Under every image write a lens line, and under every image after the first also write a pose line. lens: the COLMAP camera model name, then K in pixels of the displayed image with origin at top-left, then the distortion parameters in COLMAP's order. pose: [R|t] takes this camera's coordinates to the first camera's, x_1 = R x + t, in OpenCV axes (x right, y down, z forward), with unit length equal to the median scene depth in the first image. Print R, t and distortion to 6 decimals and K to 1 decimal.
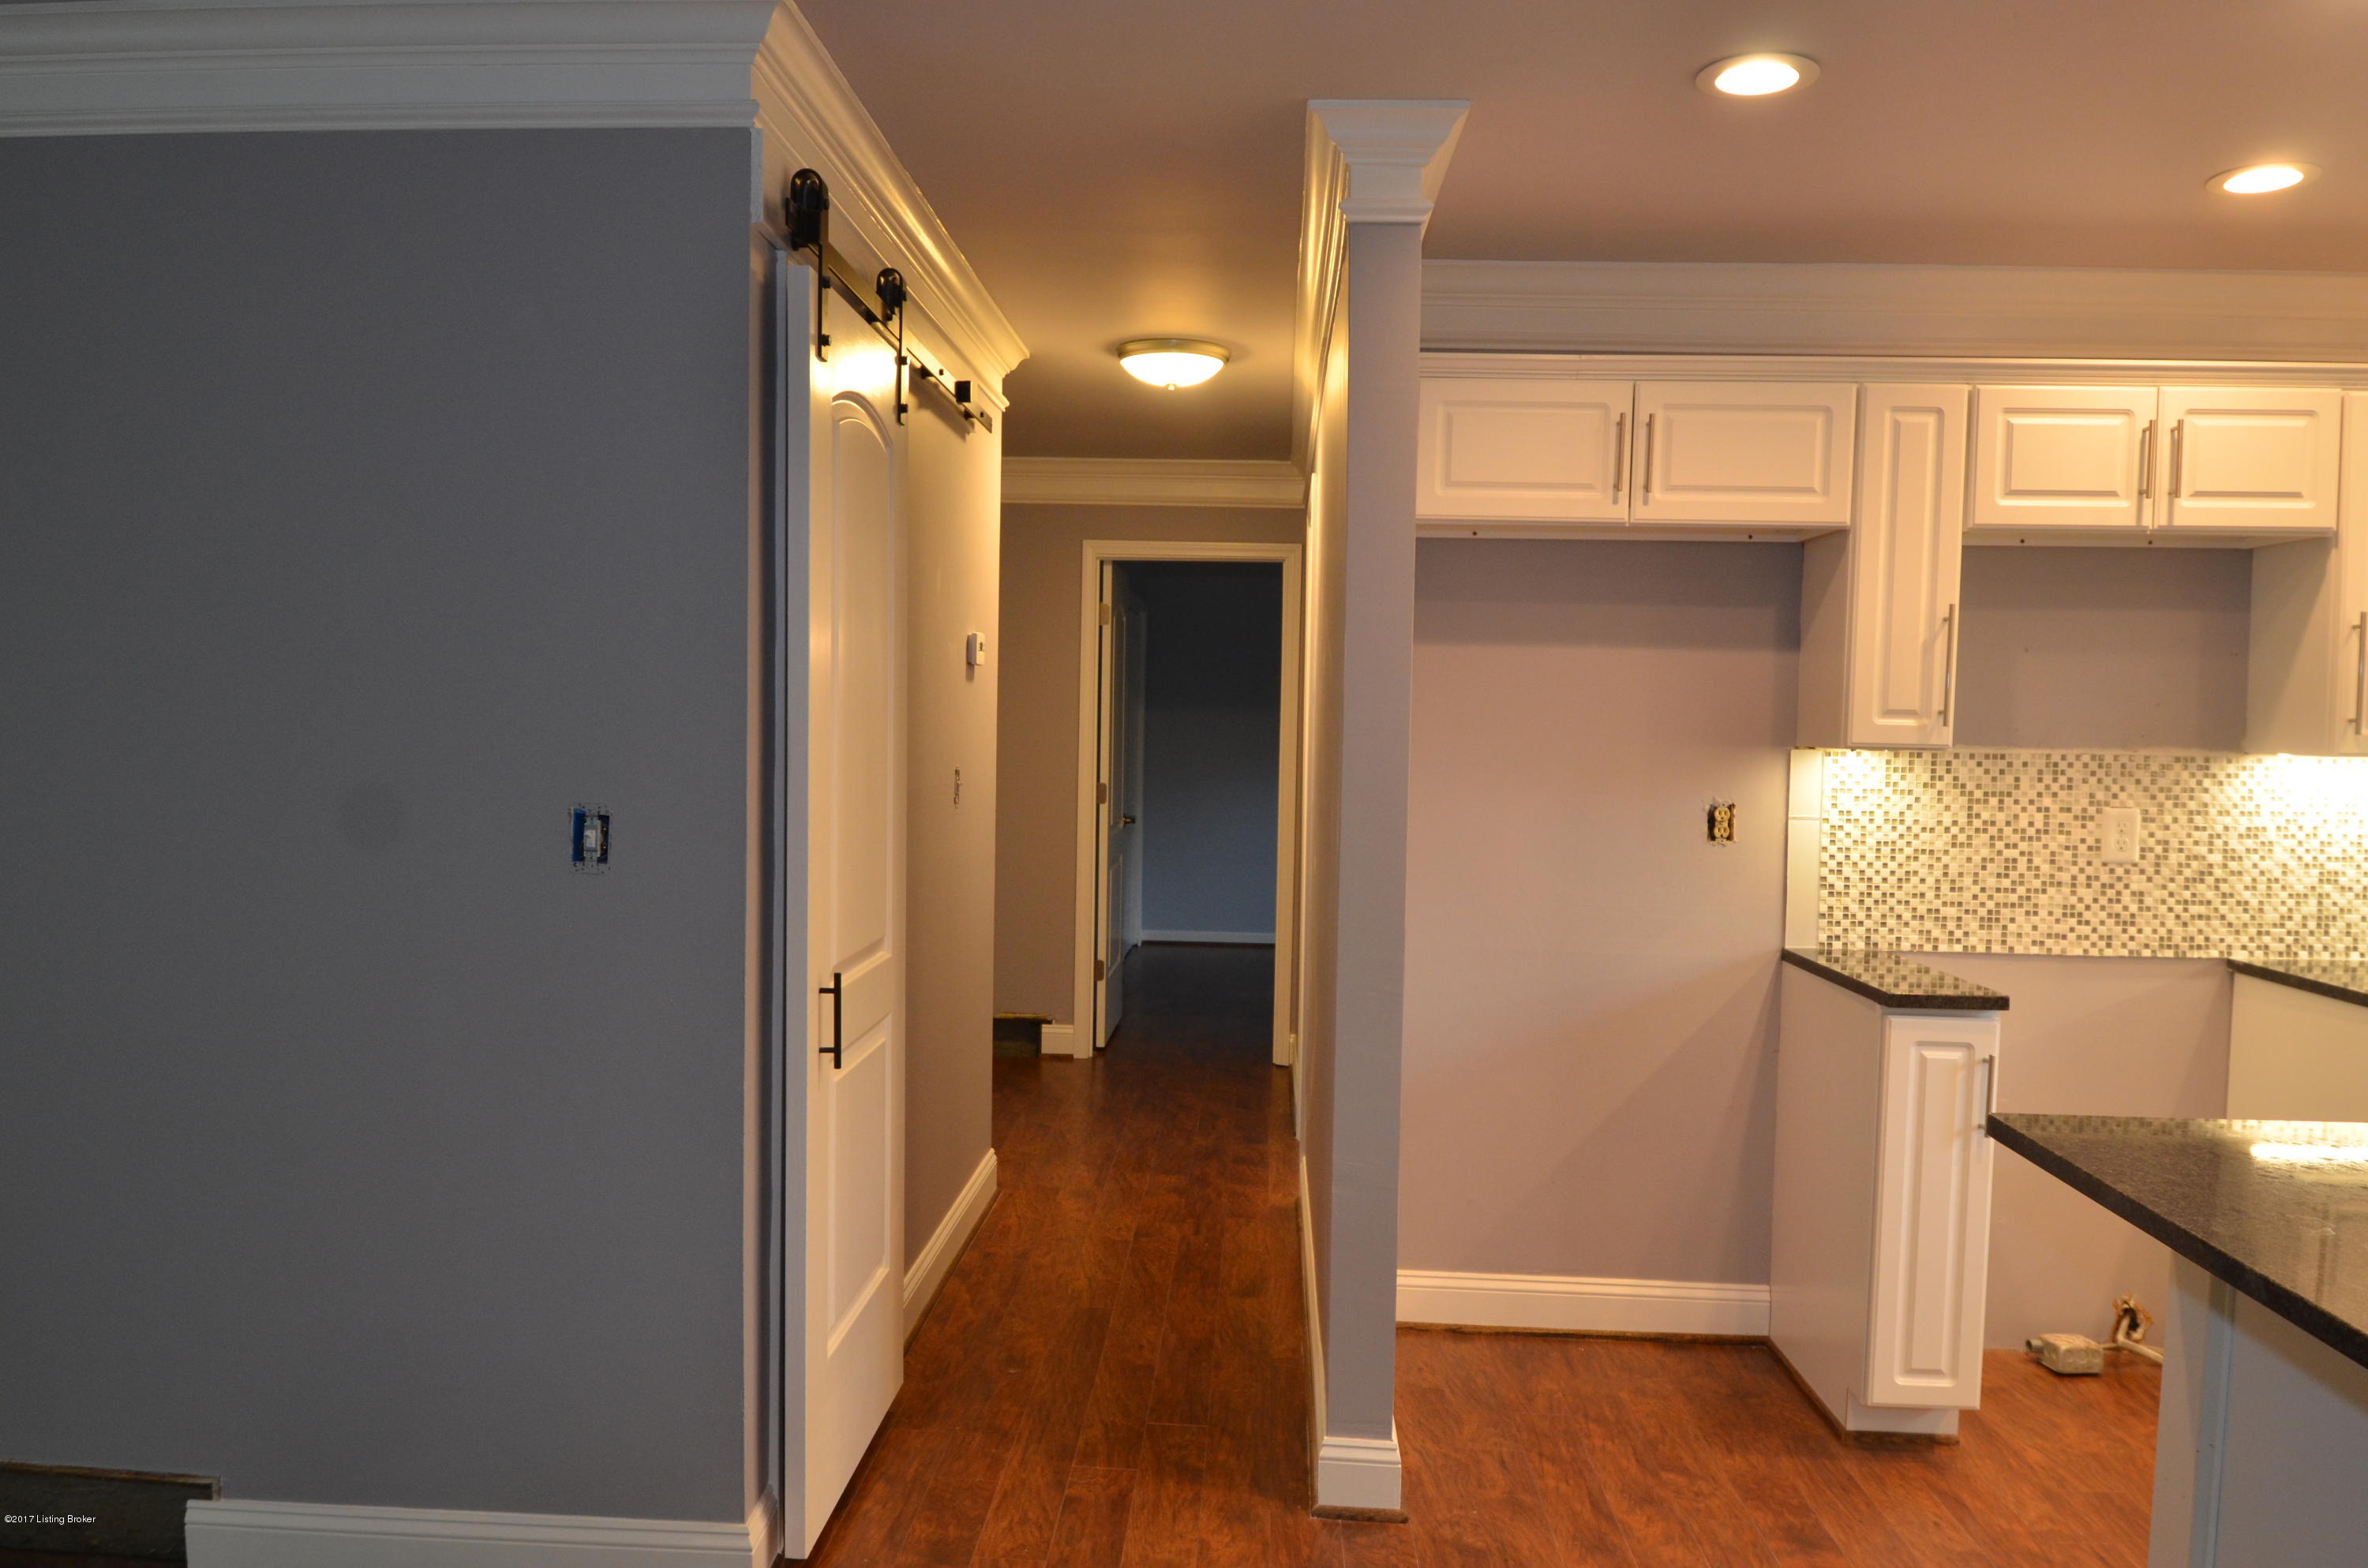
lens RADIAL K [[1636.8, 0, 1184.0], [0, 1636.8, 784.0], [0, 0, 1]] dist [-0.027278, -0.004073]
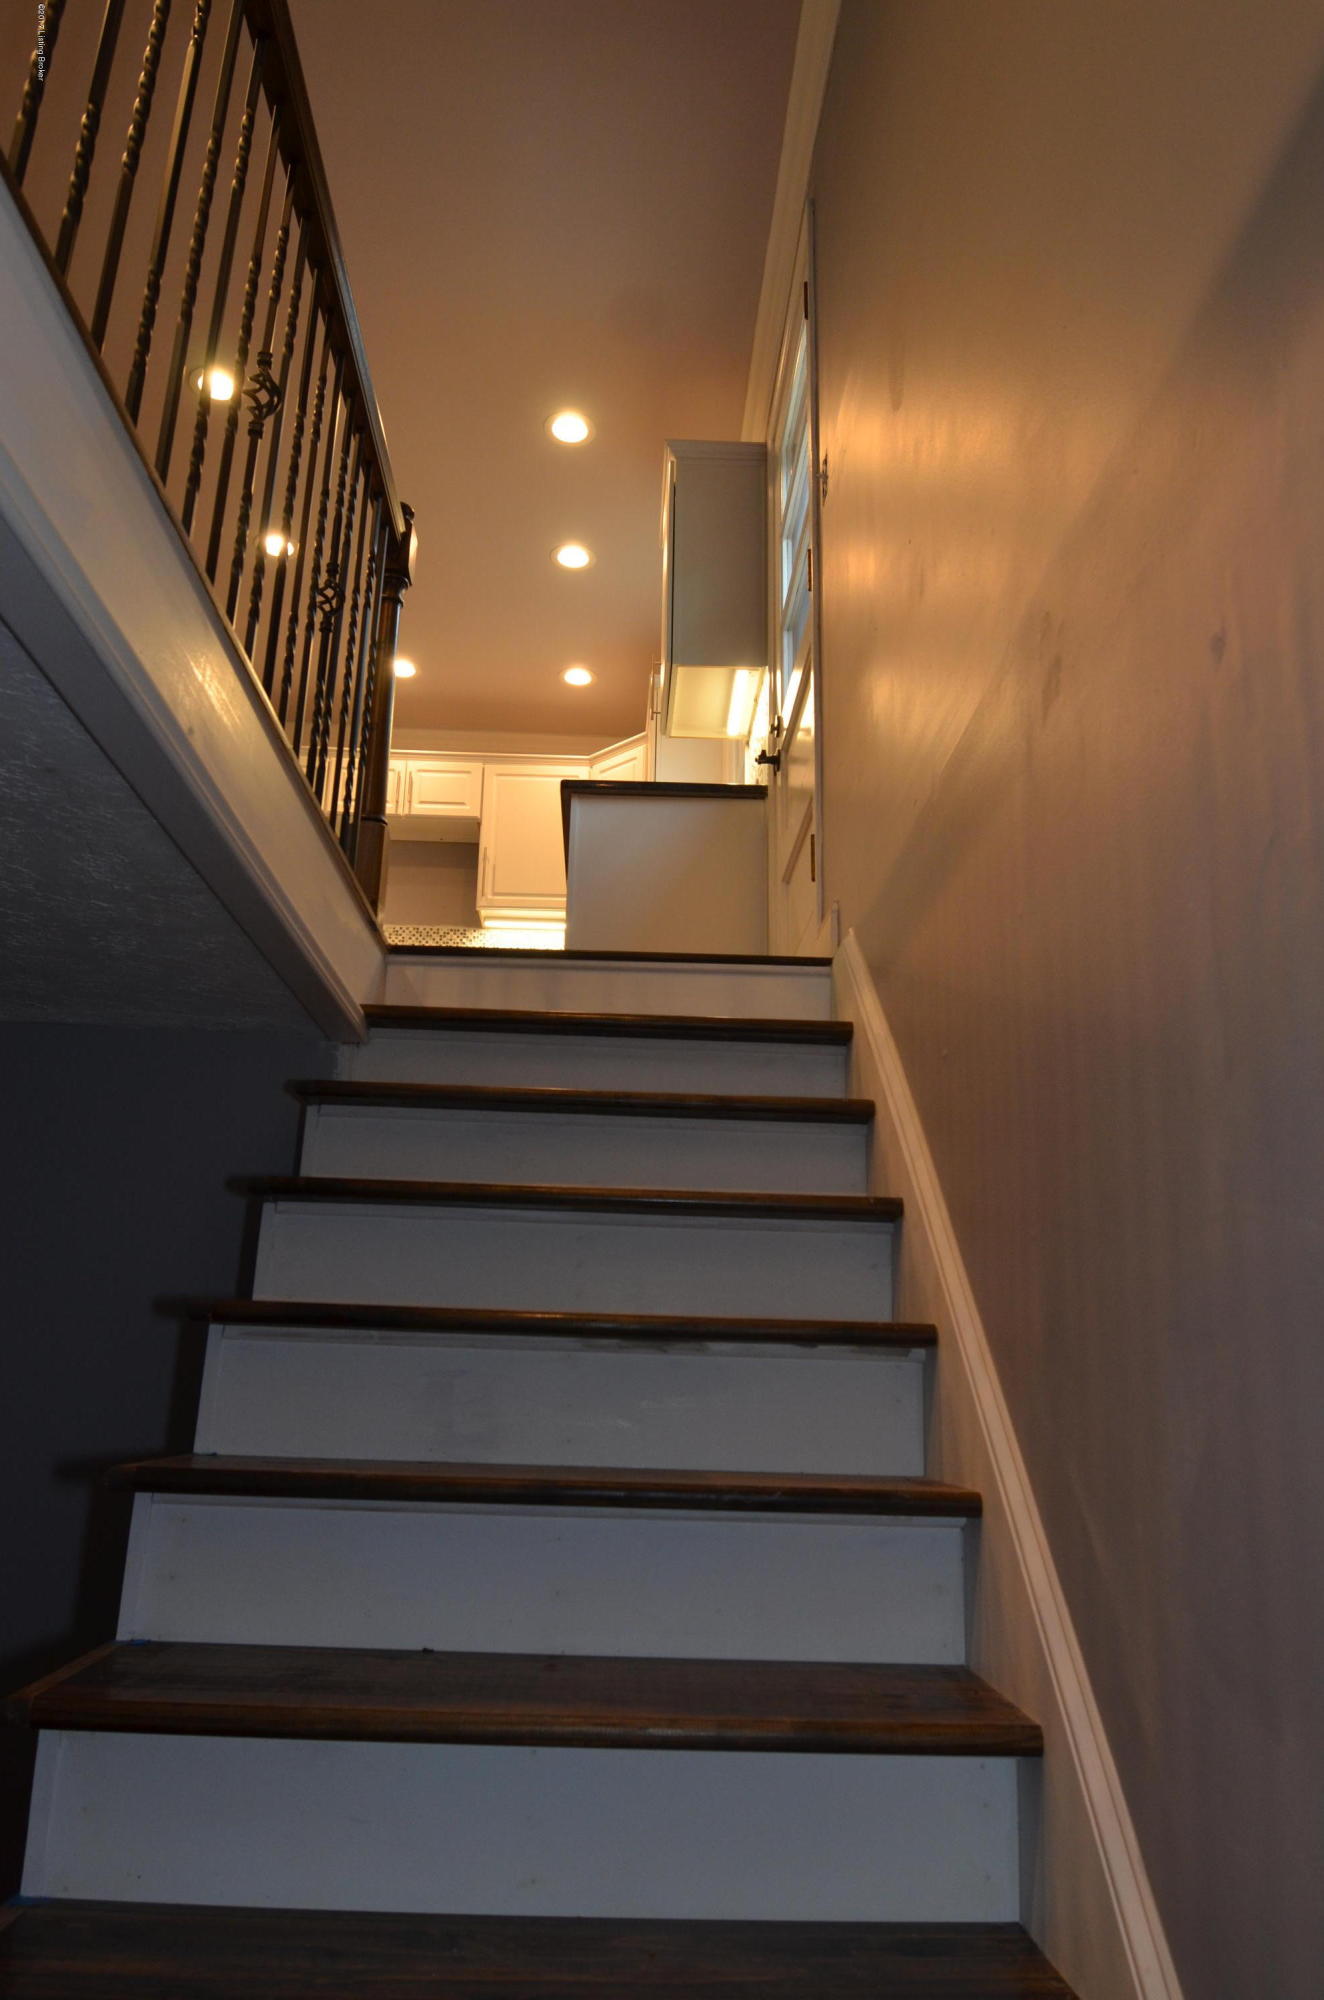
lens RADIAL K [[1382.6, 0, 662.0], [0, 1382.6, 1000.0], [0, 0, 1]] dist [-0.027278, -0.004073]
pose [[0.995438, 0.039122, 0.087016, 0.738442], [-0.009971, 0.949726, -0.312924, 0.668104], [-0.094884, 0.310629, 0.945784, -0.798129]]
